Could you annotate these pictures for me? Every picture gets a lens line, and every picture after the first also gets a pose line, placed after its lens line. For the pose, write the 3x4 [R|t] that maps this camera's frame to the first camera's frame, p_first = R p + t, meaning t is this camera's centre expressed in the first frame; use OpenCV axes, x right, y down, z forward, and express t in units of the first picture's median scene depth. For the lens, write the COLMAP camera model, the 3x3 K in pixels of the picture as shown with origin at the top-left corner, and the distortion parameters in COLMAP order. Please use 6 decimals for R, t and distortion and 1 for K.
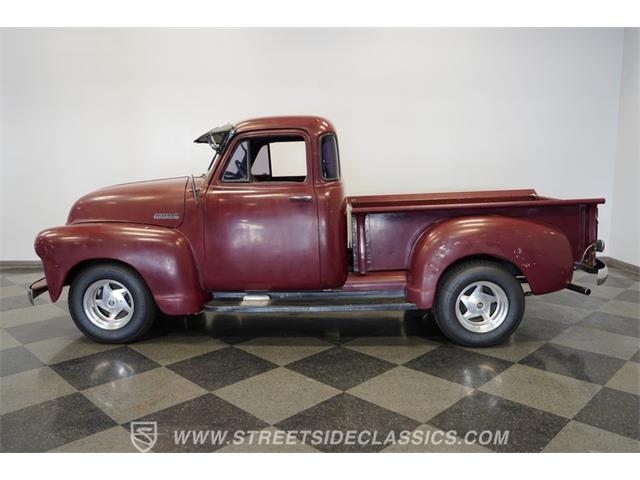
lens RADIAL K [[533.9, 0, 318.6], [0, 533.9, 238.8], [0, 0, 1]] dist [-0.001953, 0.031717]
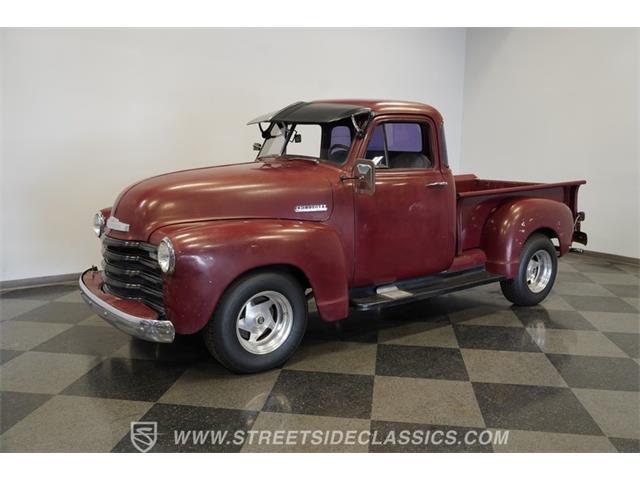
lens RADIAL K [[533.9, 0, 323.6], [0, 533.9, 236.8], [0, 0, 1]] dist [-0.001953, 0.031717]
pose [[0.798751, -0.076970, 0.596718, -0.793628], [0.079687, 0.996580, 0.021881, -0.015024], [-0.596361, 0.030073, 0.802153, 0.303265]]
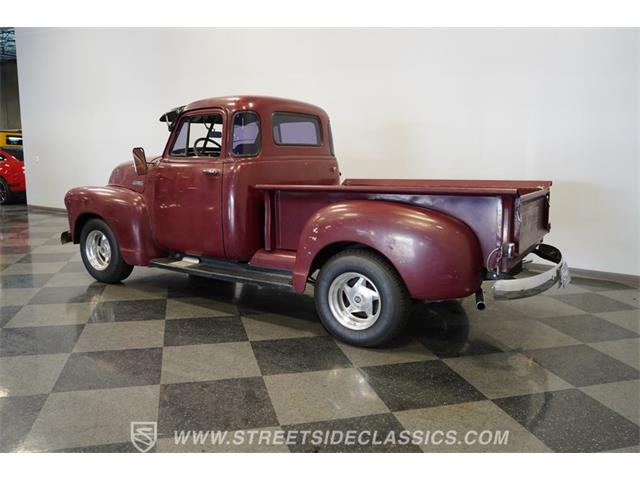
lens RADIAL K [[533.9, 0, 312.9], [0, 533.9, 227.6], [0, 0, 1]] dist [-0.001953, 0.031717]
pose [[0.846278, 0.099711, -0.523327, 0.698373], [-0.098279, 0.994689, 0.030594, -0.017478], [0.523598, 0.025541, 0.851583, 0.184229]]
